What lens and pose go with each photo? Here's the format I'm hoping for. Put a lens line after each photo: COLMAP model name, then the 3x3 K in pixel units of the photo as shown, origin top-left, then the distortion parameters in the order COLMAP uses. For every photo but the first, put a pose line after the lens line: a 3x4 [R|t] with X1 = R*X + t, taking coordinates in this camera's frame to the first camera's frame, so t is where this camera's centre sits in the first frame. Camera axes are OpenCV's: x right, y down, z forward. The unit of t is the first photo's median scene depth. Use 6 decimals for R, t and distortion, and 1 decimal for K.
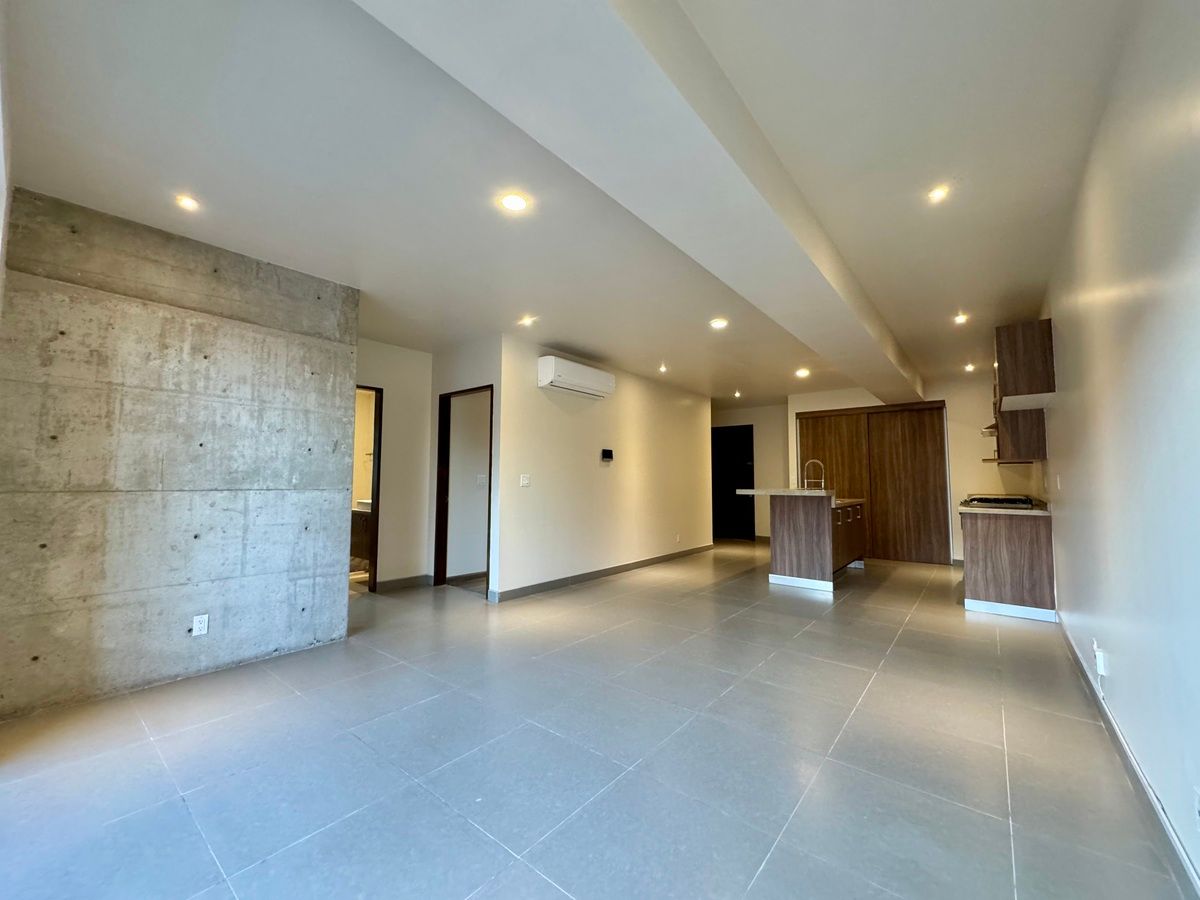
lens RADIAL K [[477.8, 0, 597.8], [0, 477.8, 449.8], [0, 0, 1]] dist [-0.000587, 0.002042]
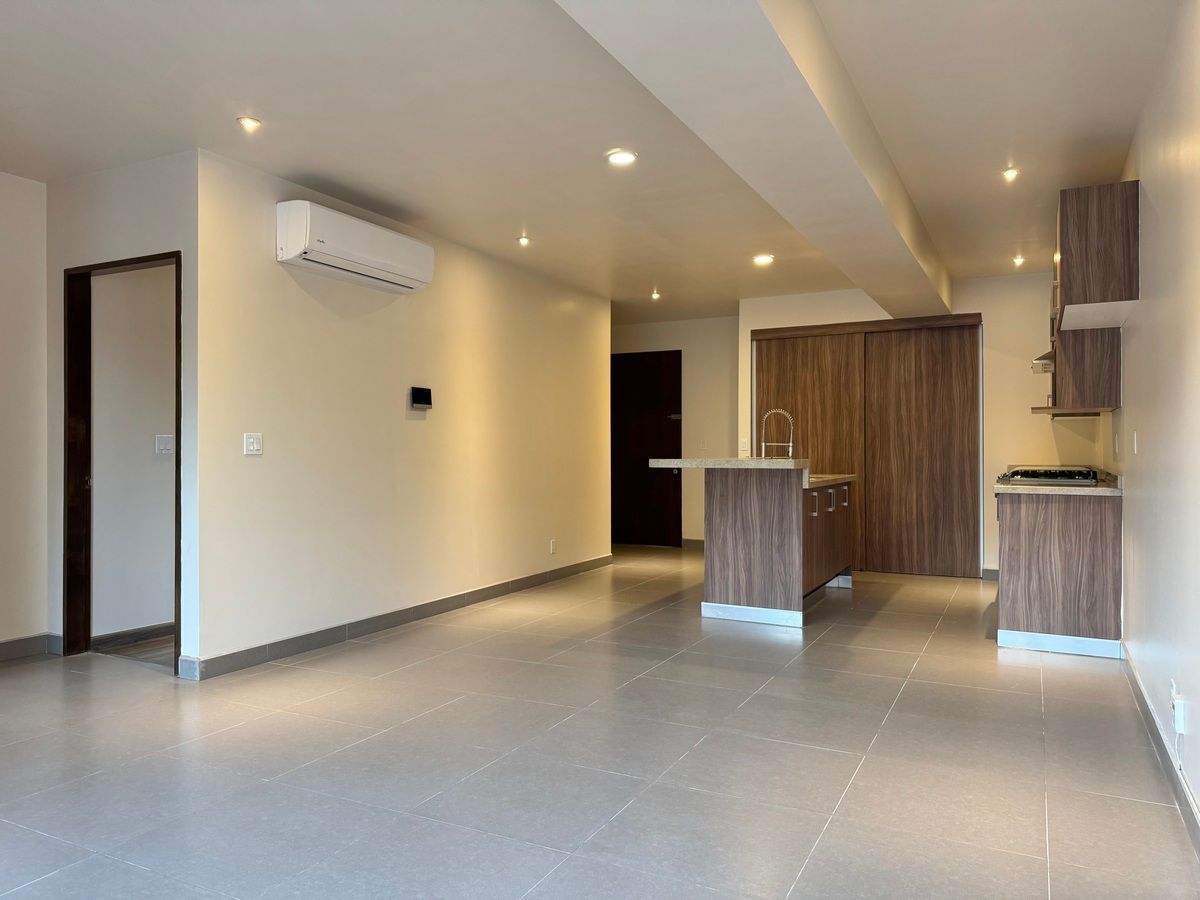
lens RADIAL K [[846.6, 0, 590.7], [0, 846.6, 450.1], [0, 0, 1]] dist [0.064318, -0.075347]
pose [[0.979099, -0.005407, 0.203311, 0.014949], [-0.007905, 0.997879, 0.064610, 0.007469], [-0.203229, -0.064866, 0.976980, 0.022613]]
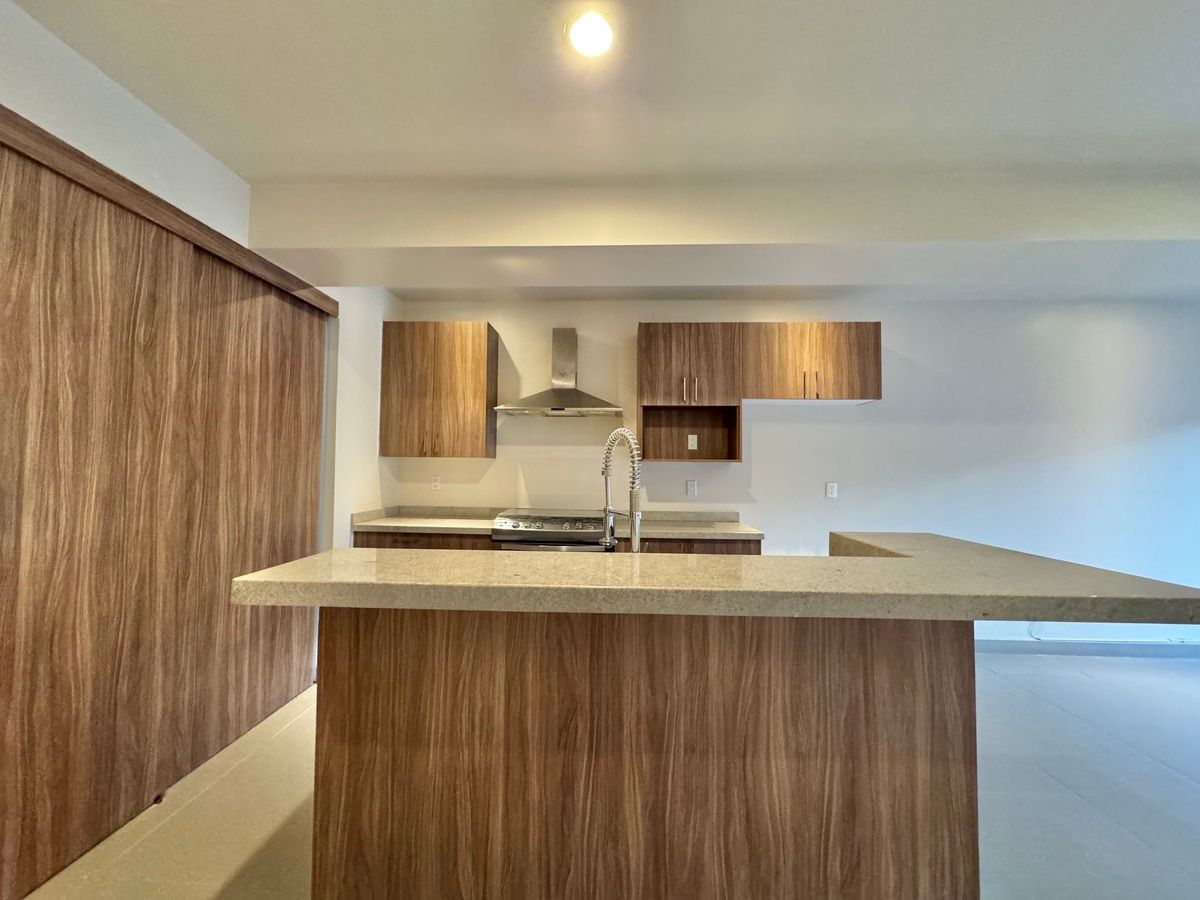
lens RADIAL K [[477.8, 0, 600.9], [0, 477.8, 449.8], [0, 0, 1]] dist [-0.000587, 0.002042]
pose [[-0.592863, 0.017502, 0.805113, 0.367435], [-0.069137, 0.994966, -0.072540, 0.070187], [-0.802330, -0.098670, -0.588668, 1.637600]]
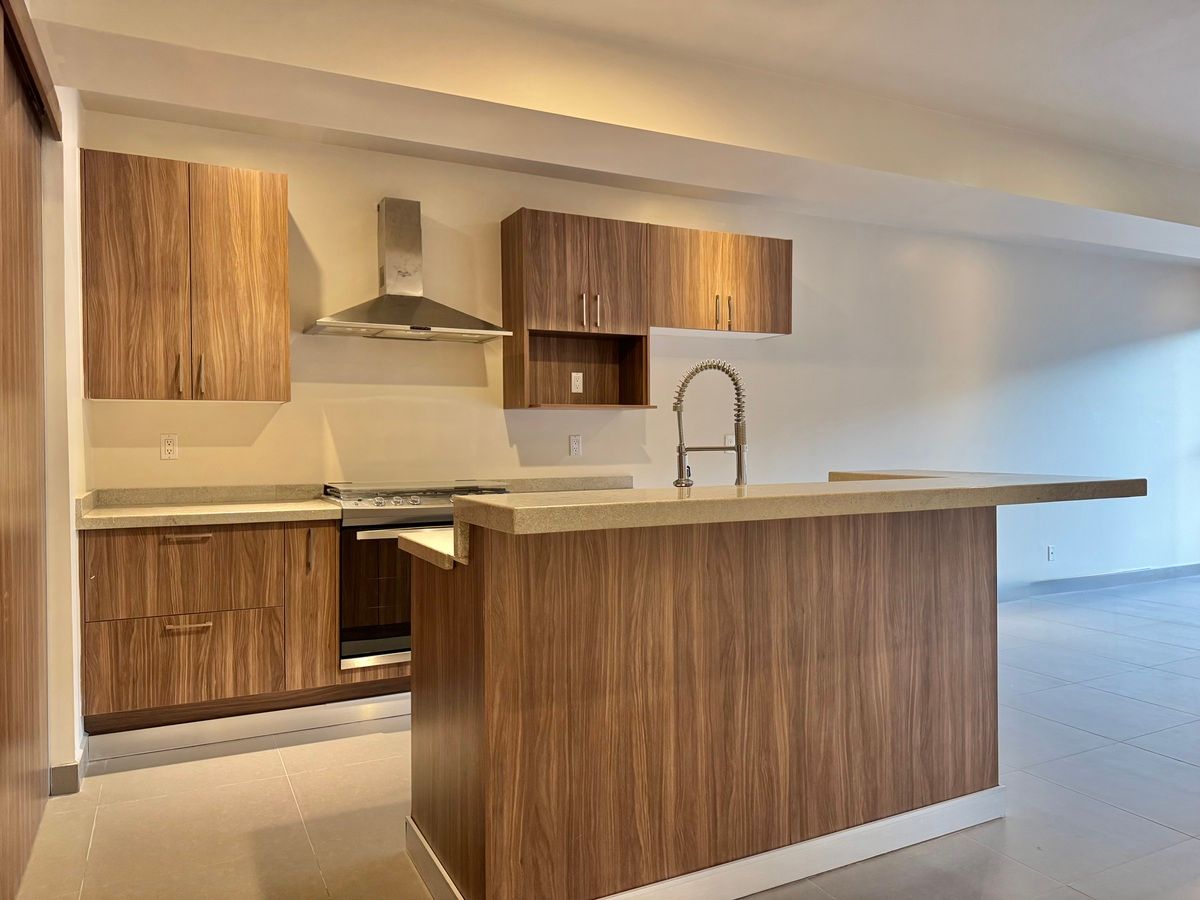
lens RADIAL K [[846.6, 0, 603.2], [0, 846.6, 448.4], [0, 0, 1]] dist [0.064318, -0.075347]
pose [[-0.910424, -0.004179, 0.413656, 0.475160], [-0.026838, 0.998439, -0.048983, 0.123473], [-0.412805, -0.055697, -0.909115, 1.995290]]
